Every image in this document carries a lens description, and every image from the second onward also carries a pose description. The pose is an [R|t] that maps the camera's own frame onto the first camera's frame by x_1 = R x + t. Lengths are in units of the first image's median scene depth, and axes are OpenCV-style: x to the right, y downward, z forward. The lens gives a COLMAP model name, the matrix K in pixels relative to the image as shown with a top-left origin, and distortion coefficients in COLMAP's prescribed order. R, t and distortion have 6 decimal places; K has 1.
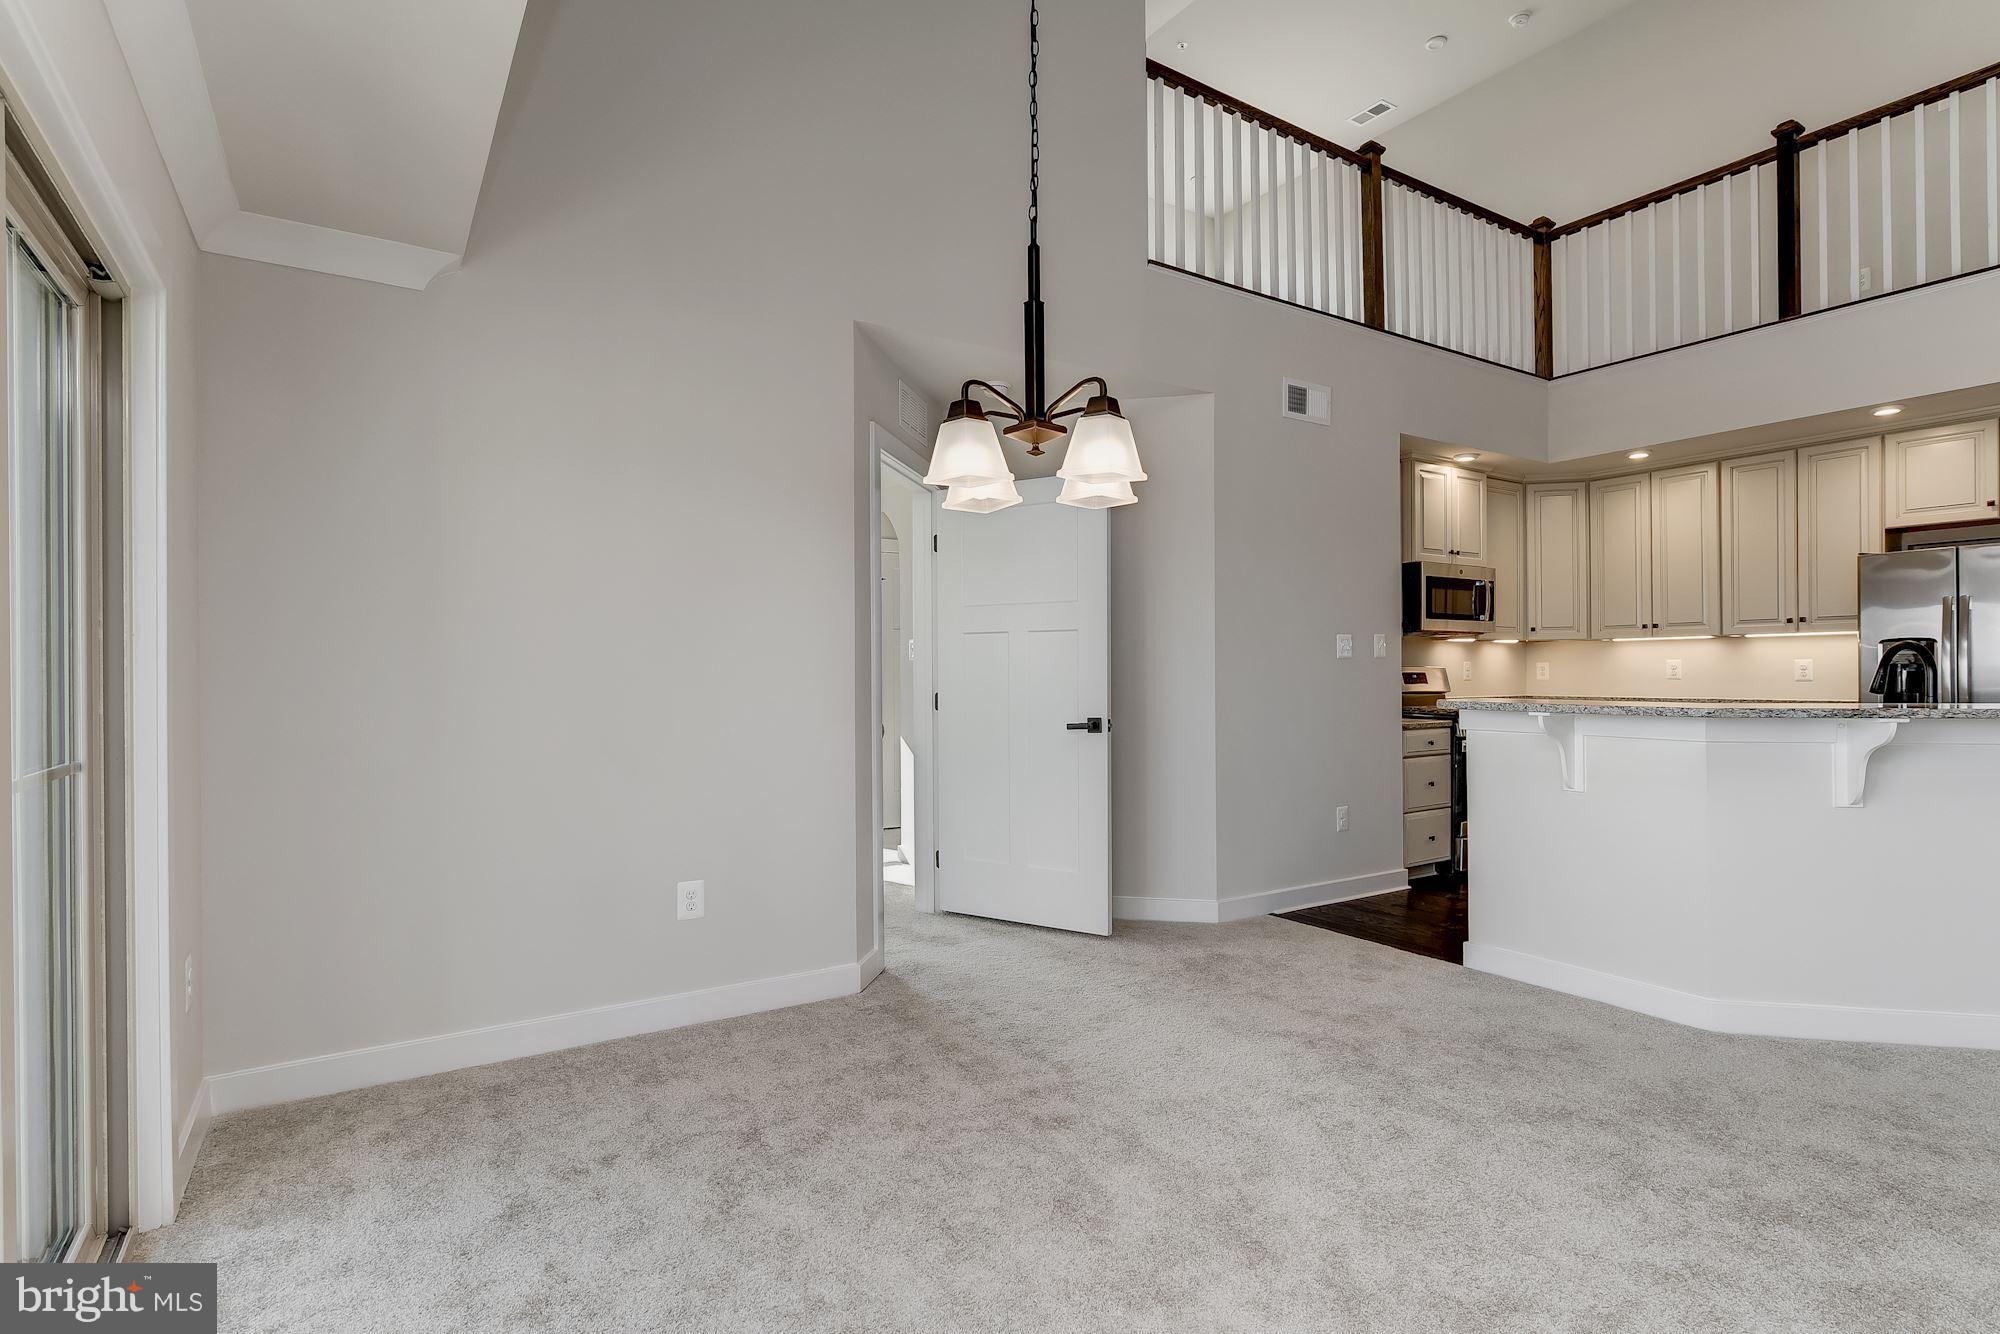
lens RADIAL K [[999.3, 0, 995.3], [0, 999.3, 672.1], [0, 0, 1]] dist [-0.013545, 0.005198]
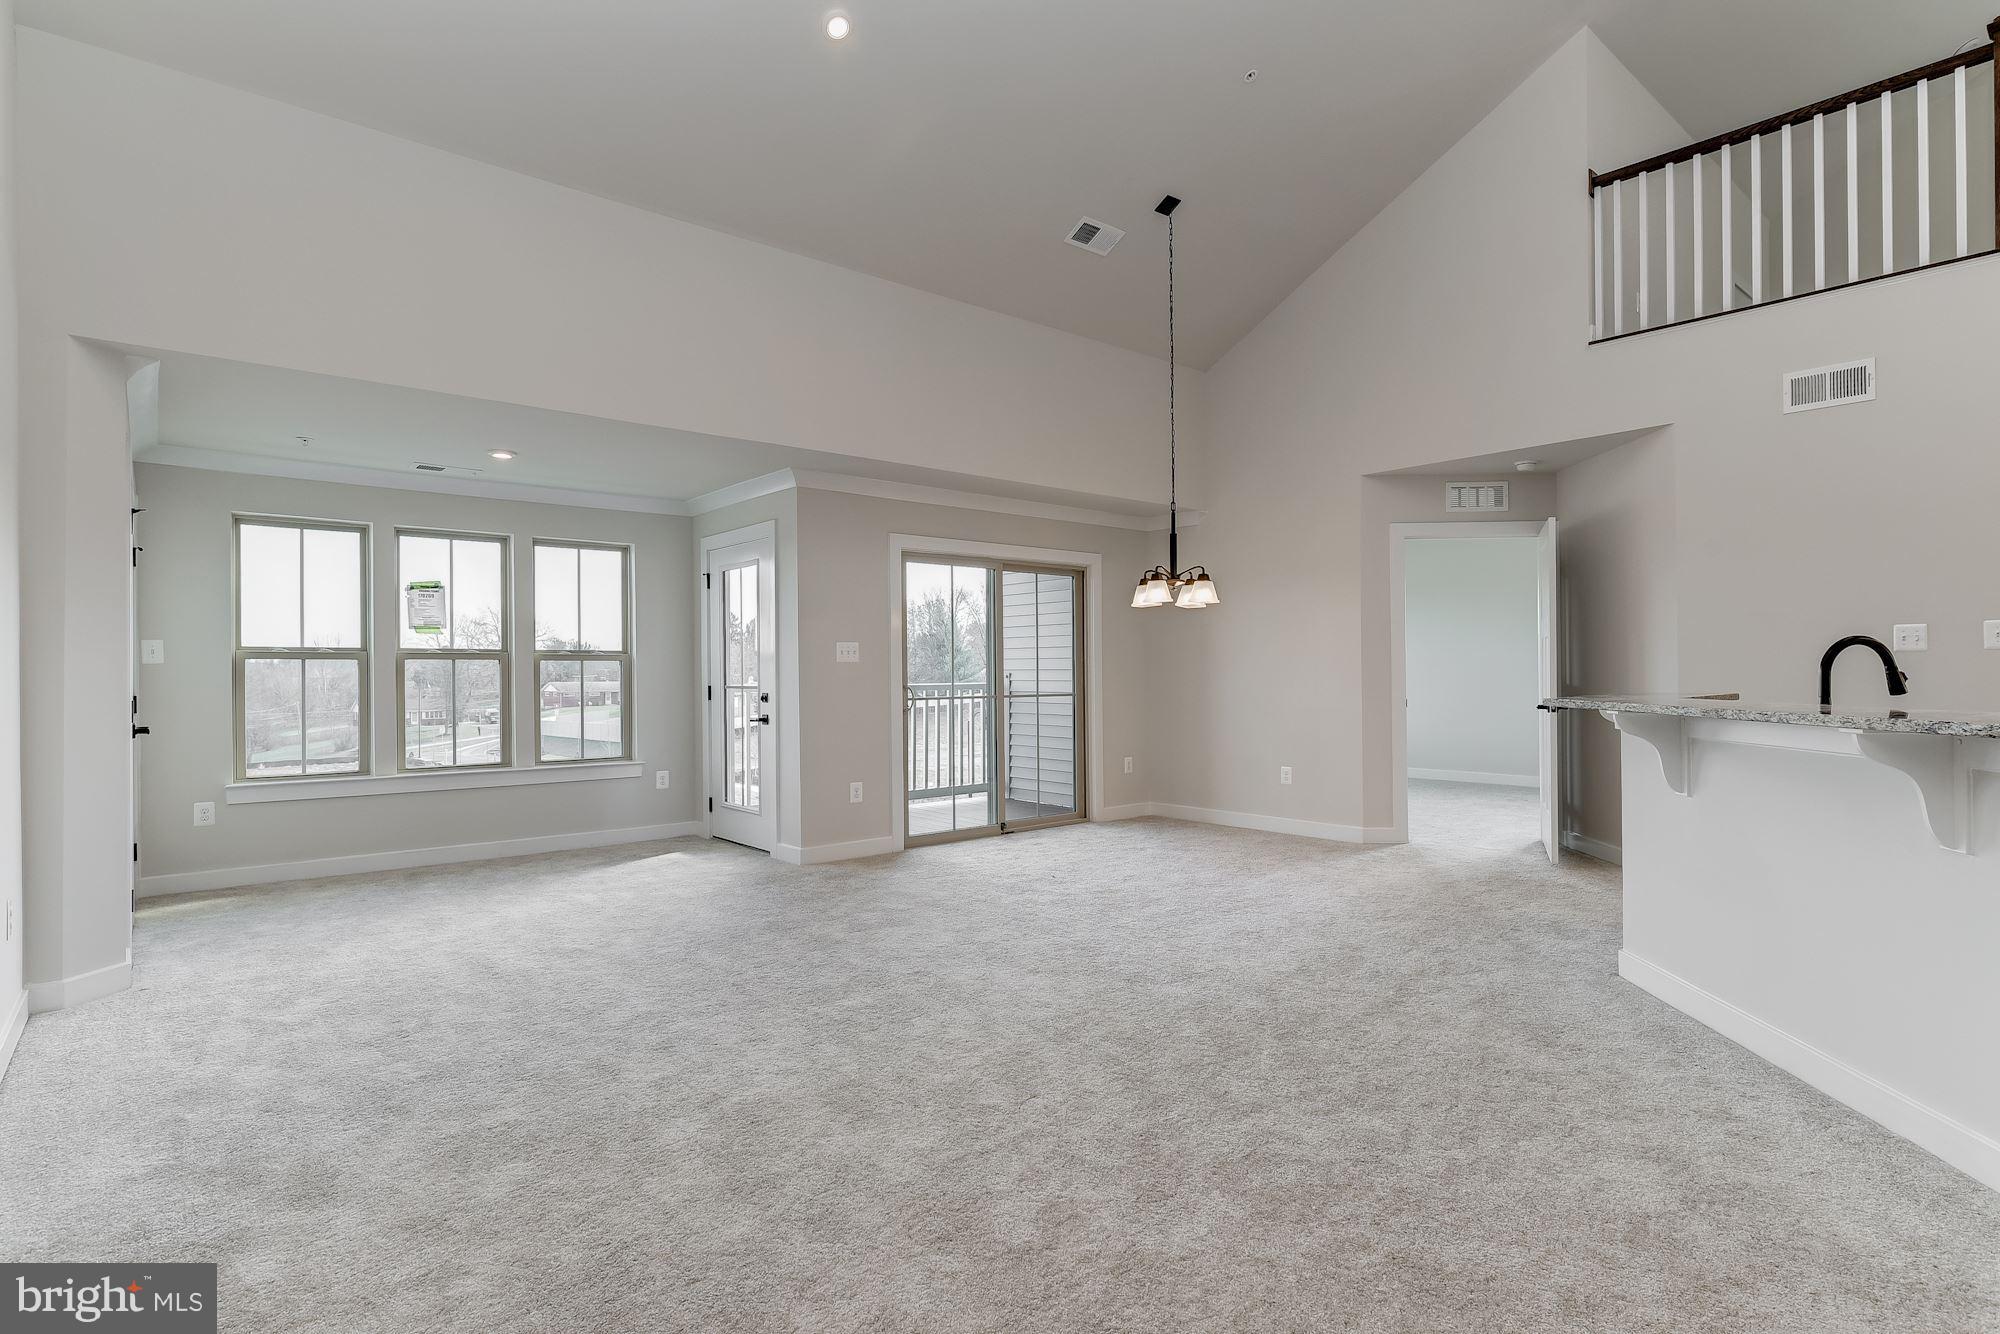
lens RADIAL K [[999.3, 0, 1011.8], [0, 999.3, 673.8], [0, 0, 1]] dist [-0.013545, 0.005198]
pose [[0.135828, 0.006939, -0.990708, 1.189948], [0.006184, 0.999950, 0.007851, -0.006656], [0.990713, -0.007193, 0.135779, 0.090456]]
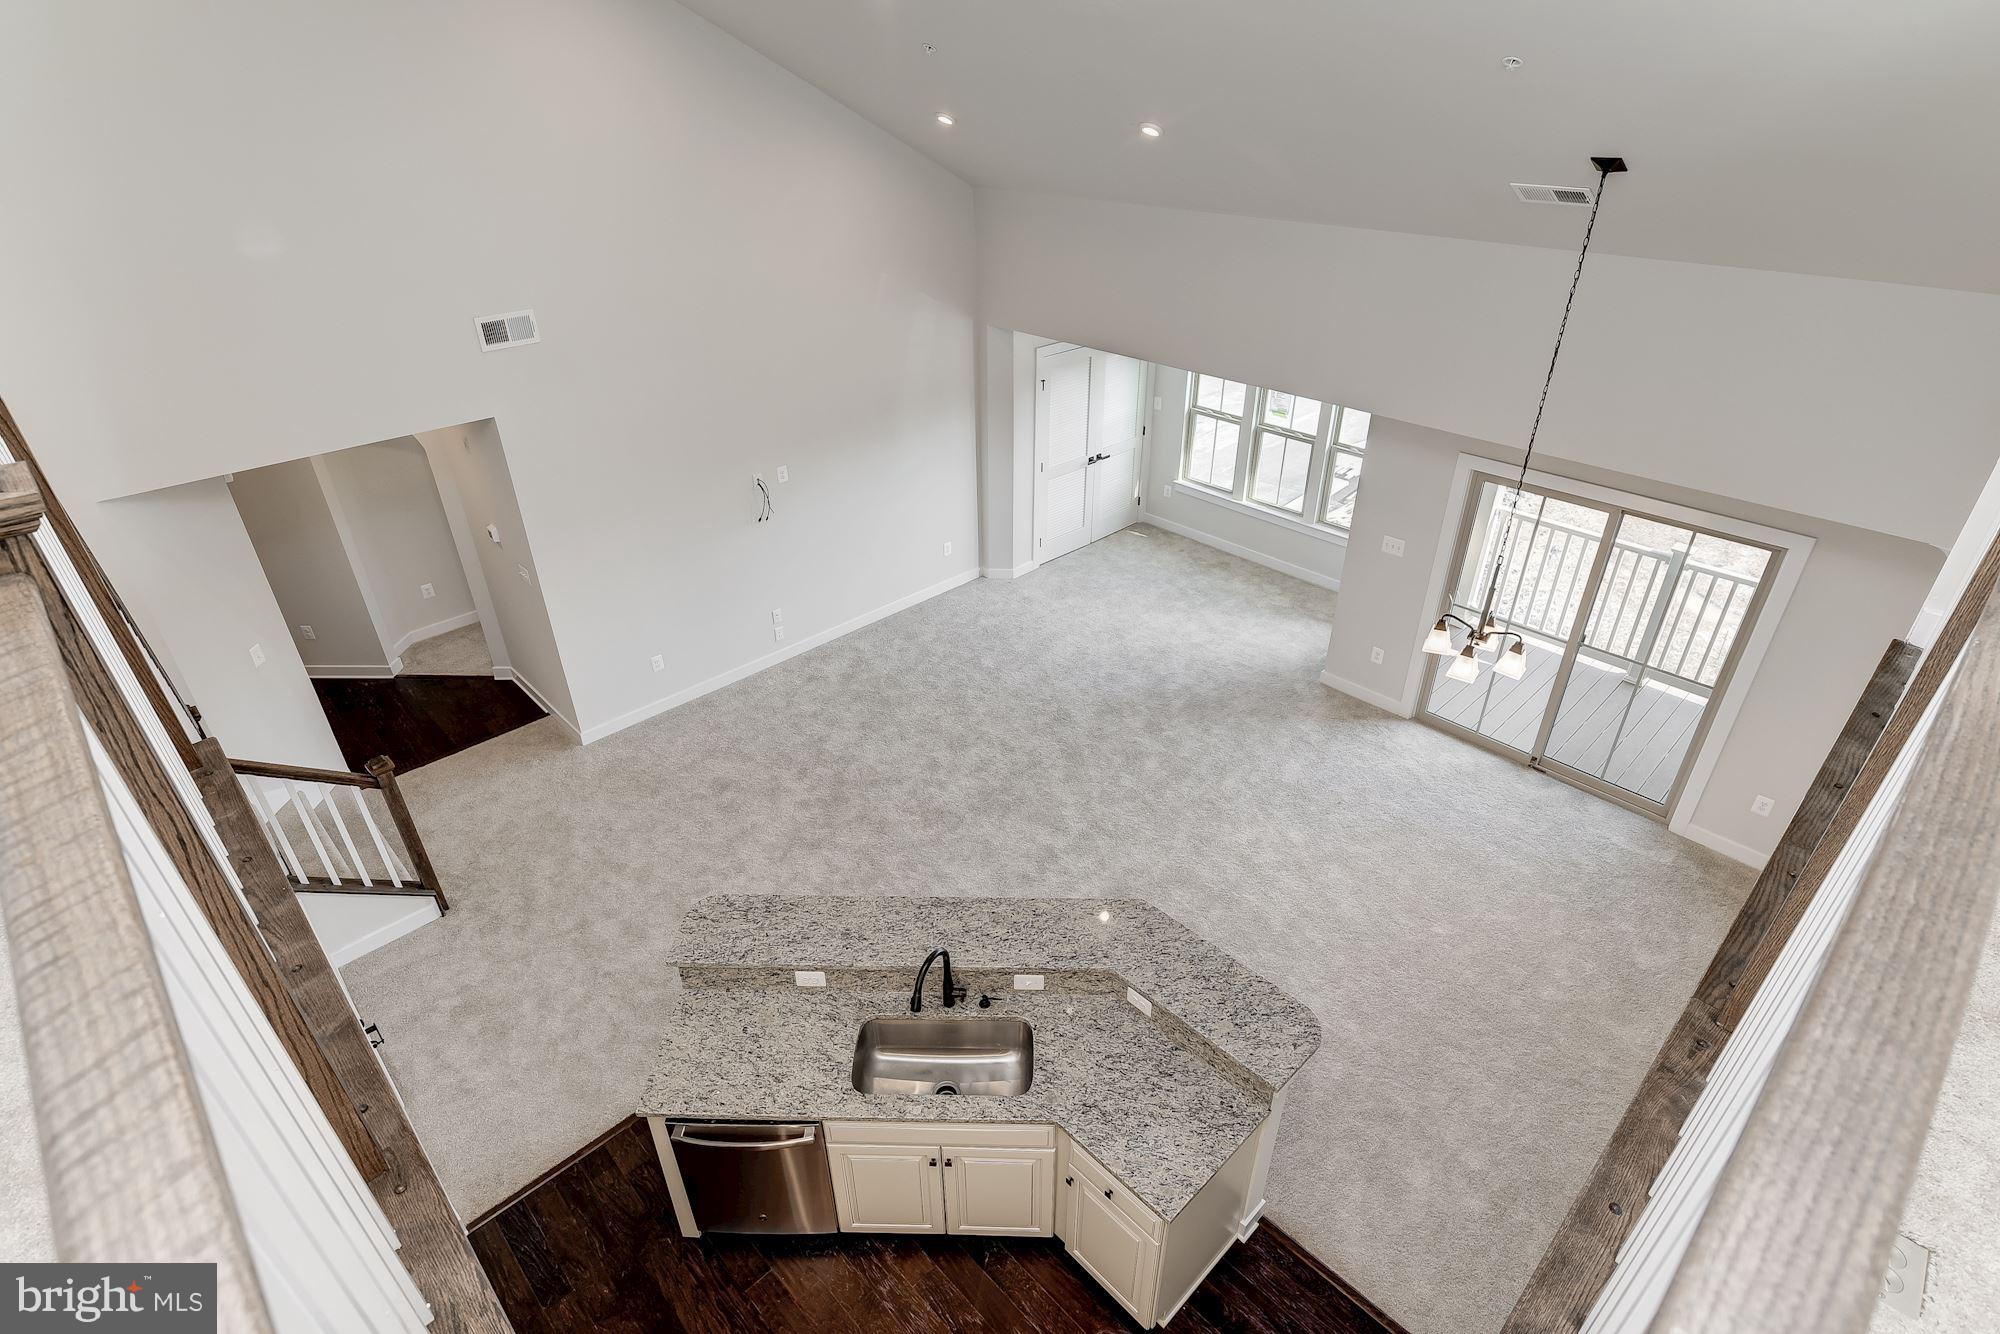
lens RADIAL K [[999.3, 0, 996.5], [0, 999.3, 669.8], [0, 0, 1]] dist [-0.013545, 0.005198]
pose [[-0.981001, 0.115716, -0.155713, 0.702382], [0.017268, 0.851534, 0.524015, -0.653809], [0.193231, 0.511370, -0.837354, 1.272467]]
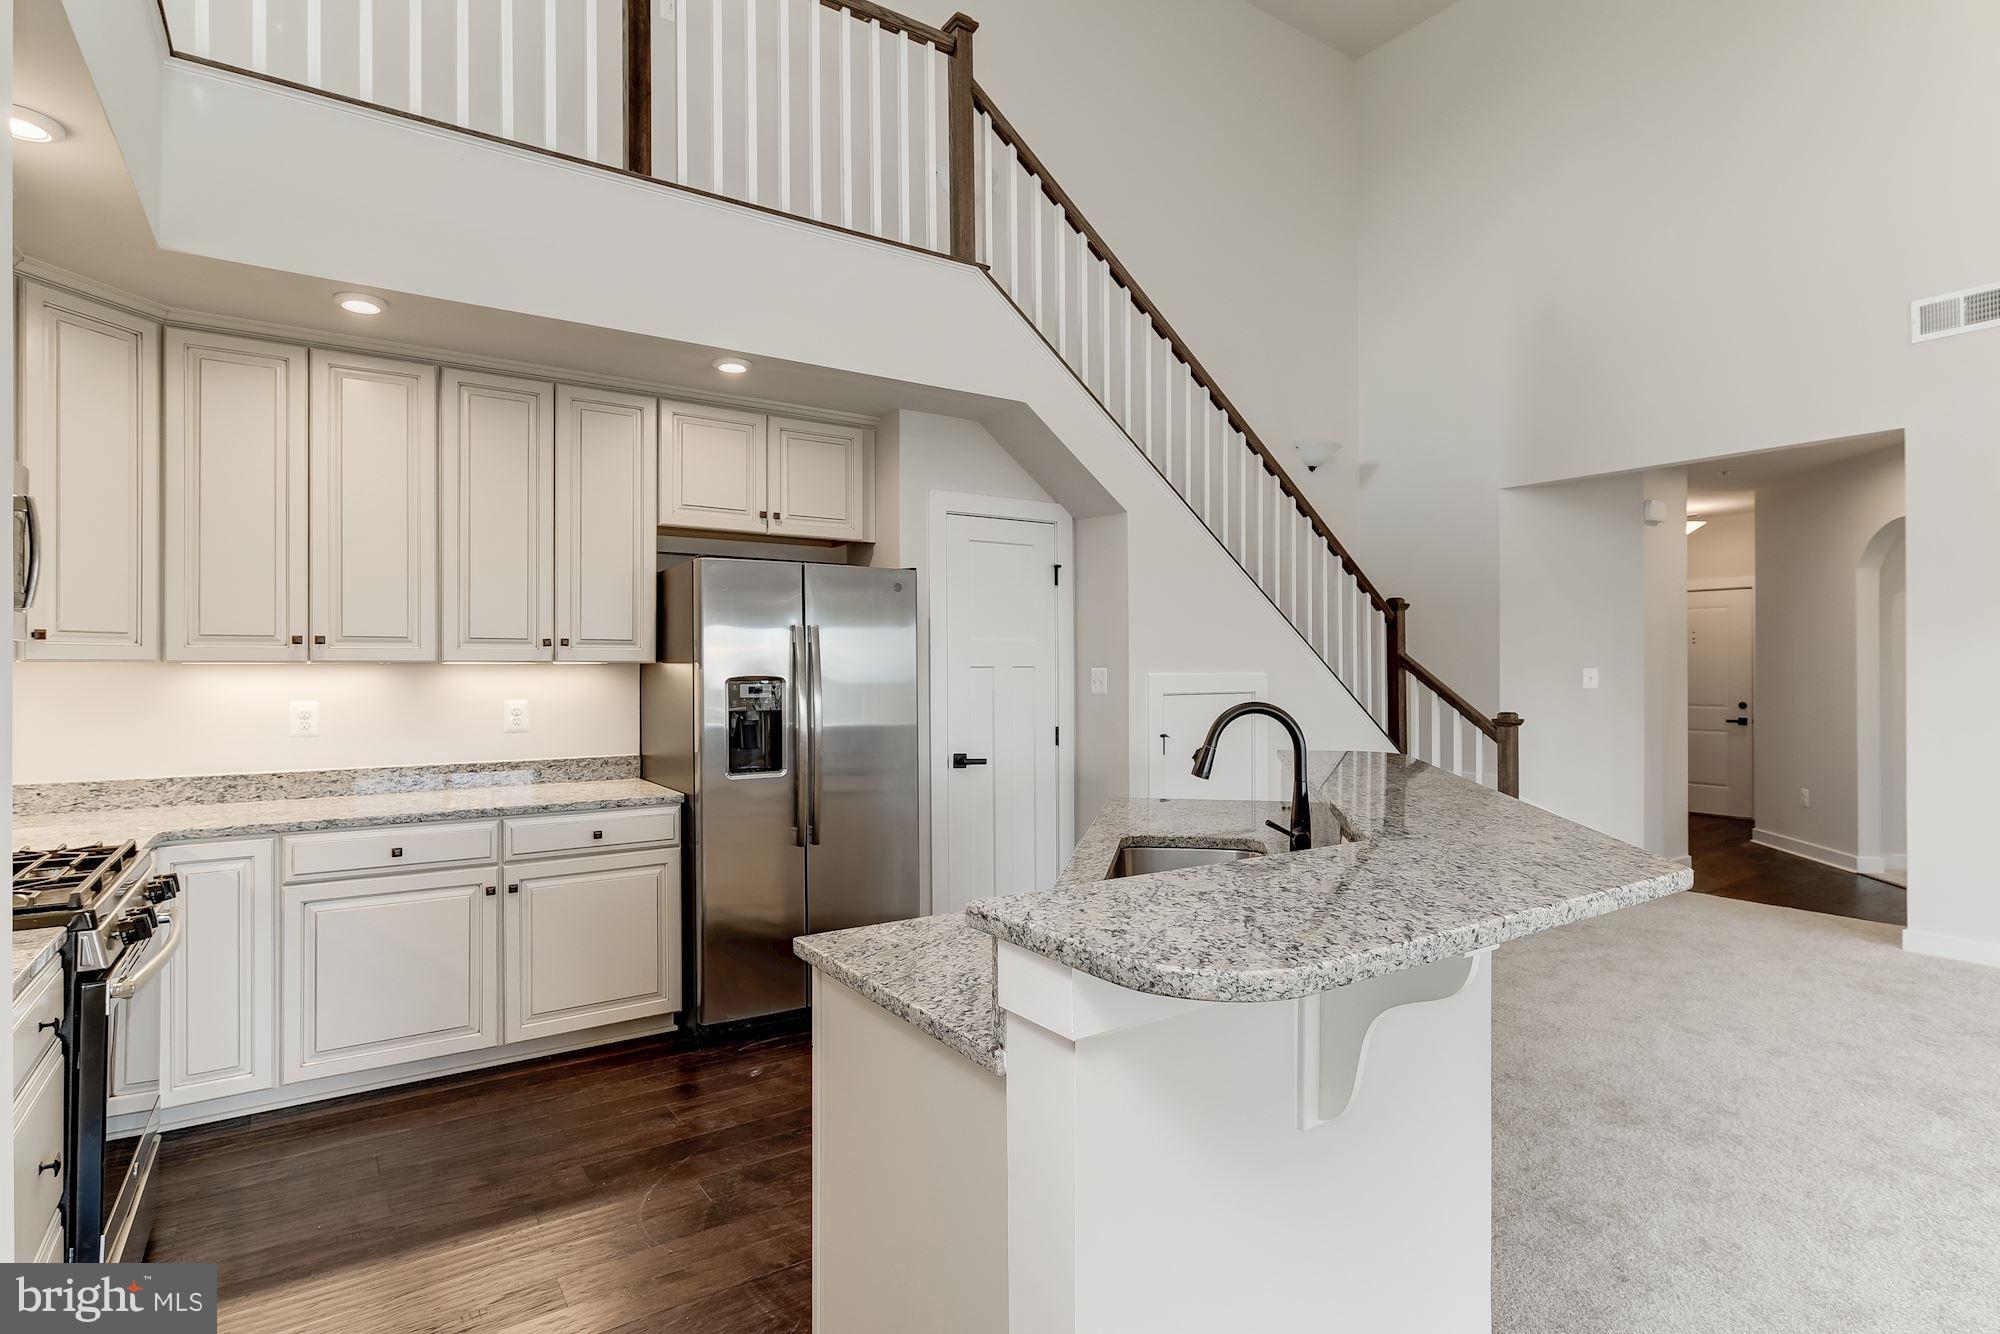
lens RADIAL K [[999.3, 0, 996.5], [0, 999.3, 663.7], [0, 0, 1]] dist [-0.013545, 0.005198]
pose [[-0.032003, 0.015341, 0.999370, 0.162082], [0.002451, 0.999880, -0.015271, -0.031777], [-0.999485, 0.001961, -0.032037, 0.842102]]
